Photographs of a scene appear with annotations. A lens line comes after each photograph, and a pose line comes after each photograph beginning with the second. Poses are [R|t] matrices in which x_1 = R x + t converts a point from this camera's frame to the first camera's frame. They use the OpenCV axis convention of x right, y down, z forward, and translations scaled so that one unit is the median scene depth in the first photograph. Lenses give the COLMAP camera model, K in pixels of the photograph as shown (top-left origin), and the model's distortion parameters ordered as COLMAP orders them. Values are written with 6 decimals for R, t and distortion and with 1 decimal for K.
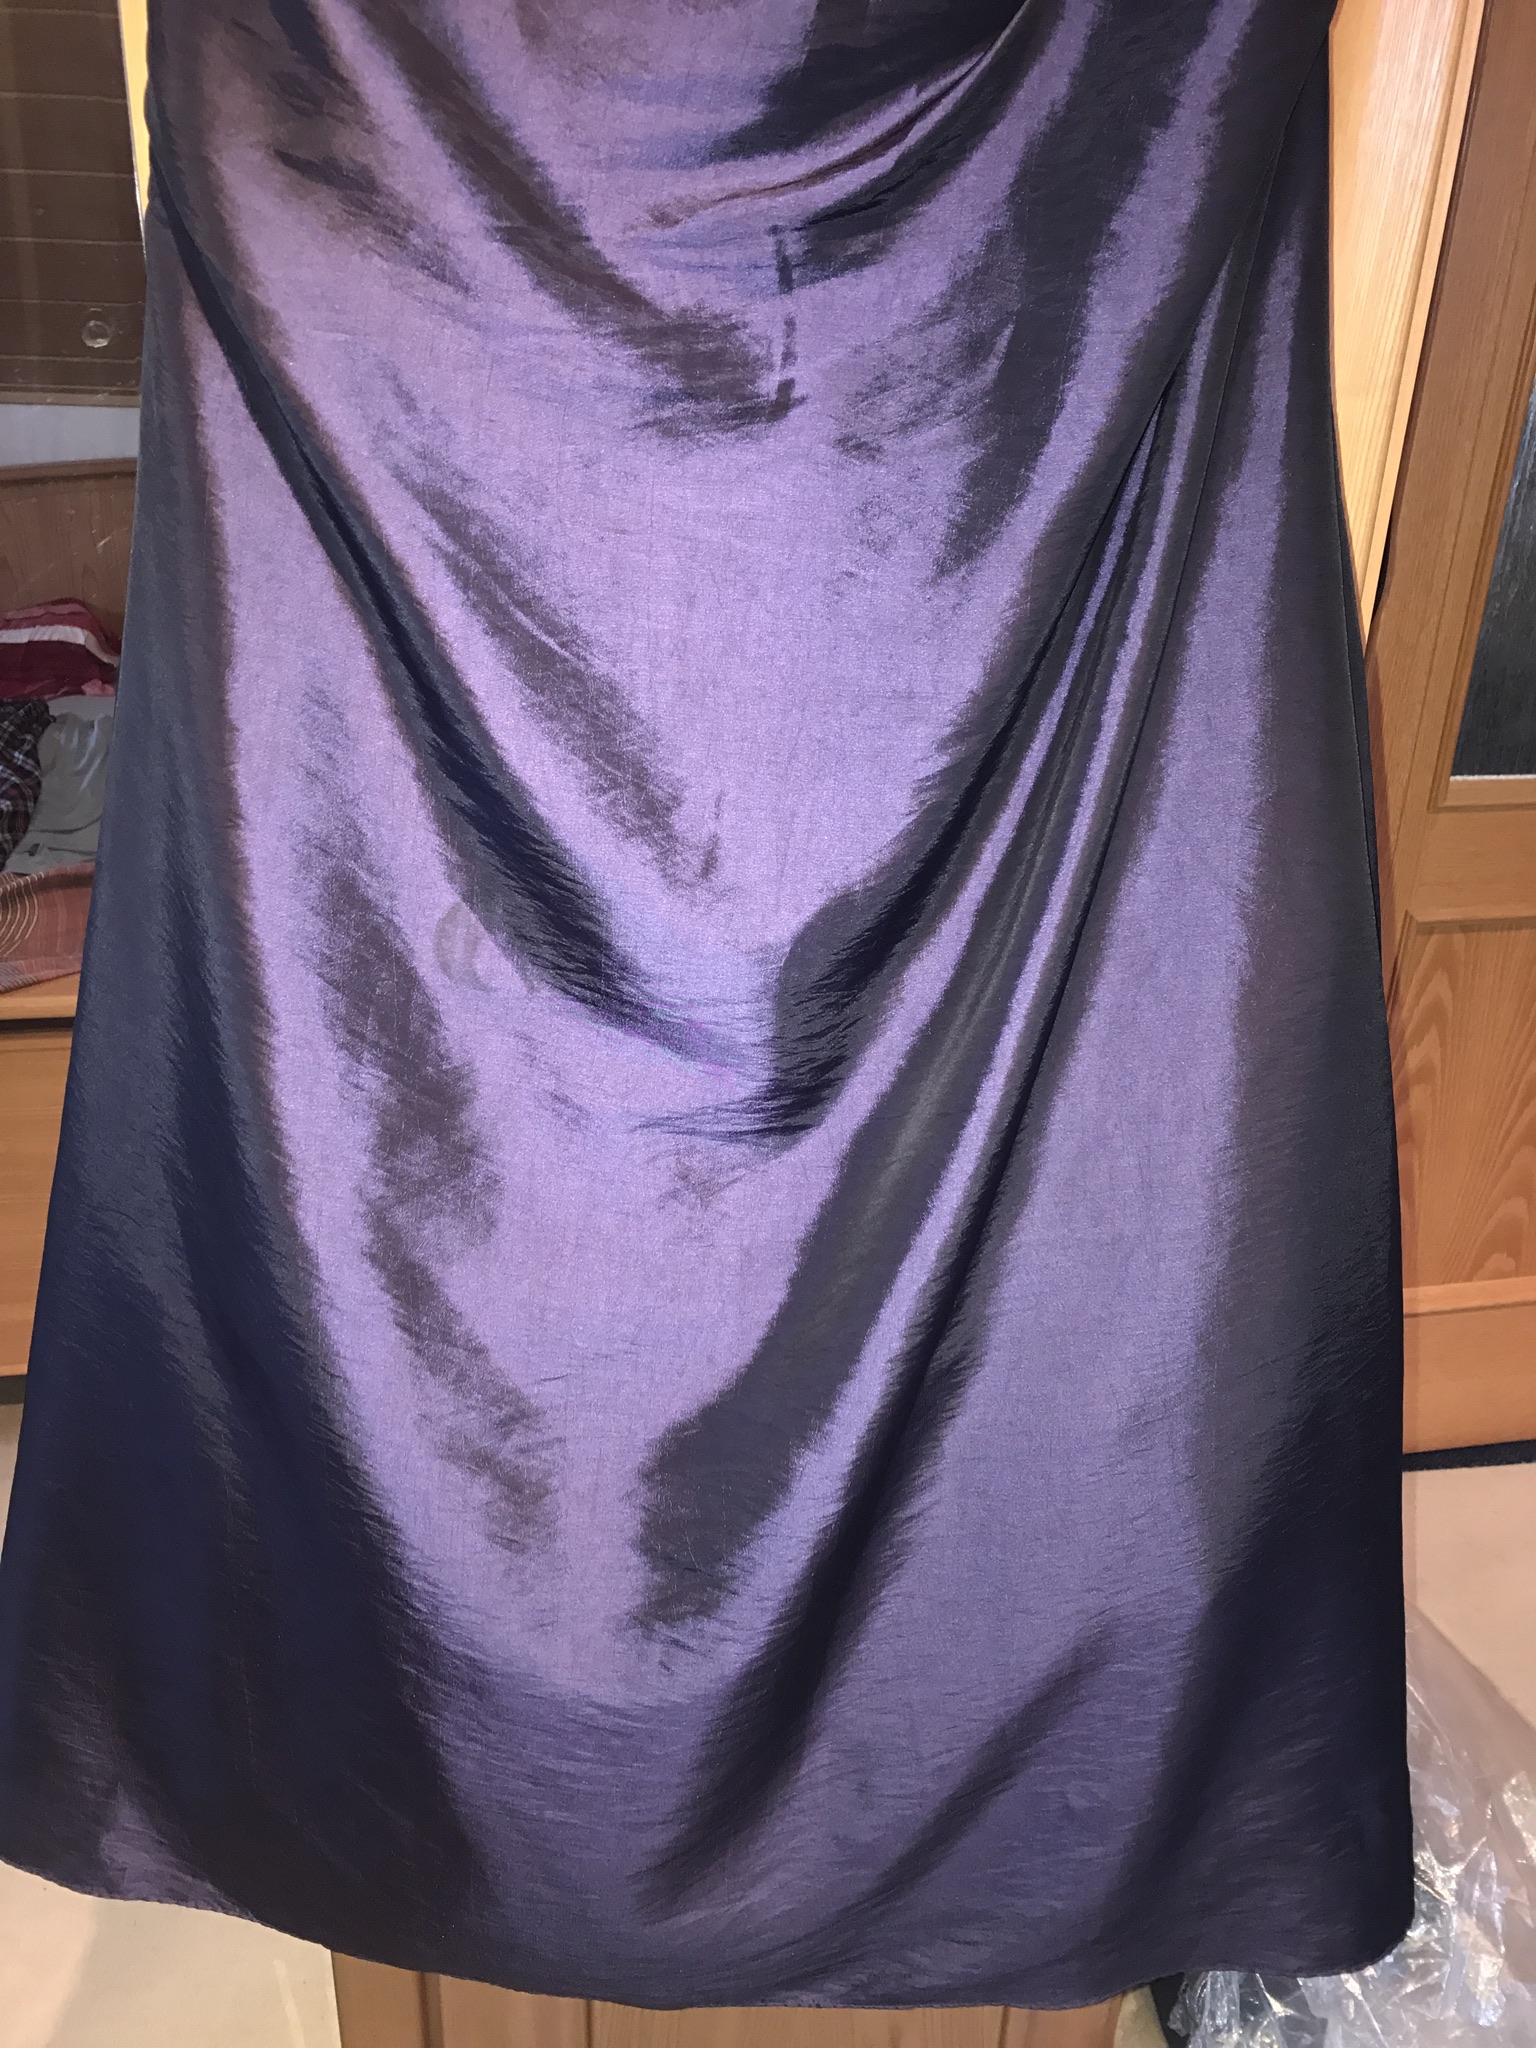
lens RADIAL K [[1690.5, 0, 774.4], [0, 1690.5, 1020.4], [0, 0, 1]] dist [0.029444, -0.028290]
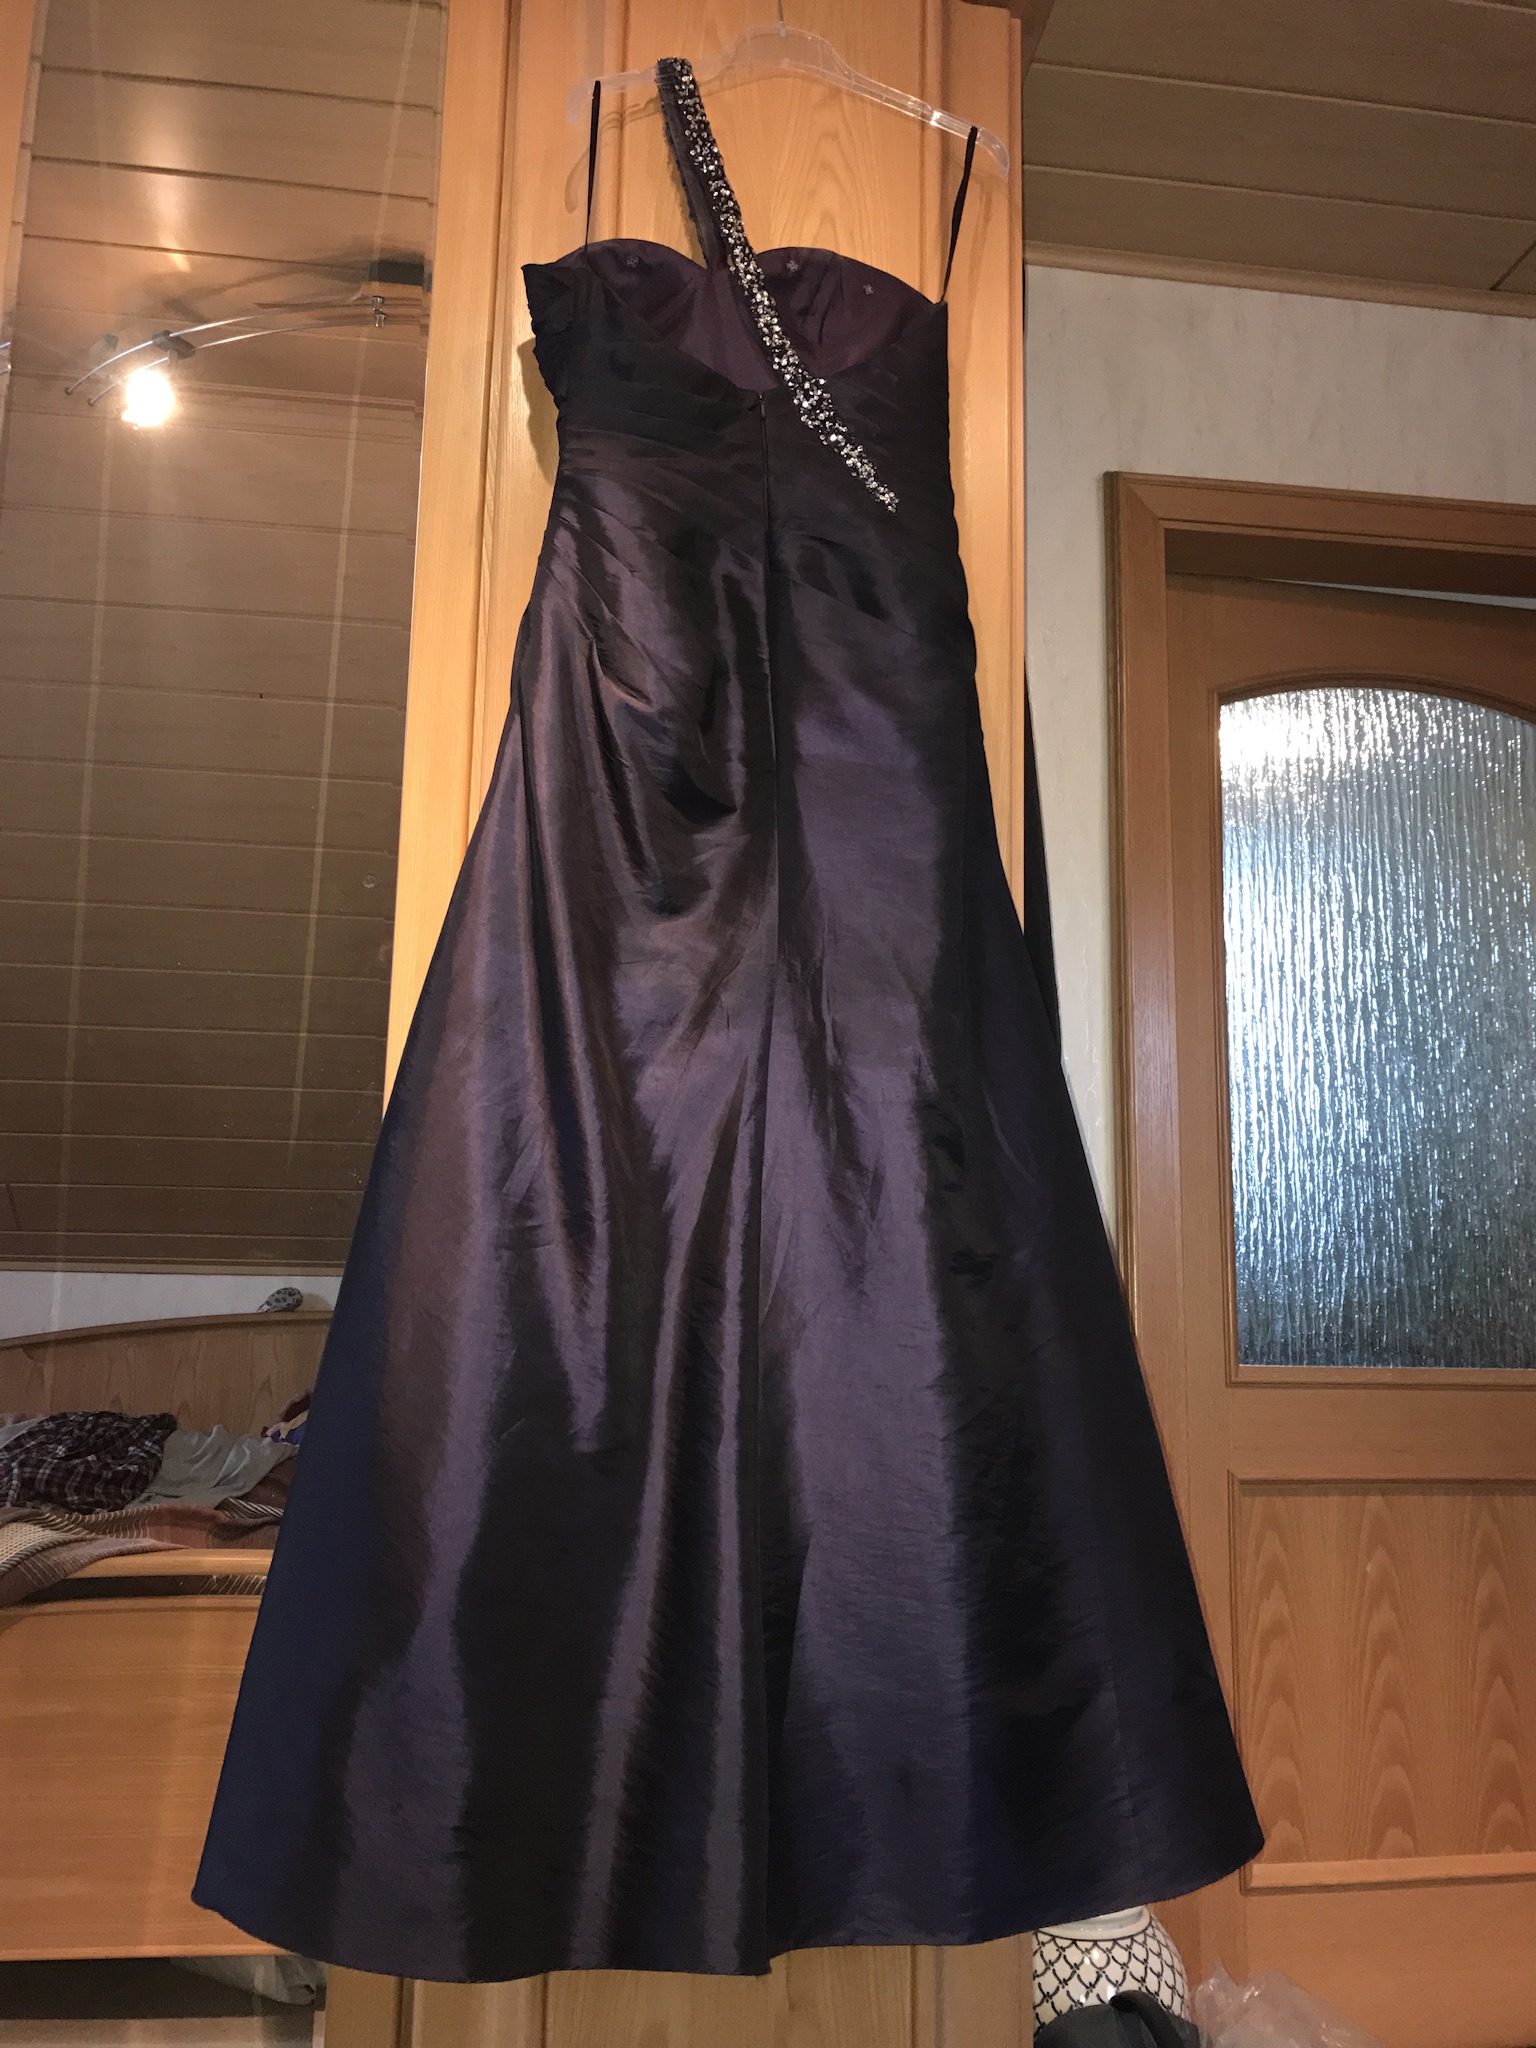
lens RADIAL K [[1690.5, 0, 771.1], [0, 1690.5, 1007.5], [0, 0, 1]] dist [0.029444, -0.028290]
pose [[0.999690, -0.019452, -0.015511, 0.048384], [0.006961, 0.817223, -0.576280, 0.341545], [0.023886, 0.575994, 0.817105, -0.228073]]
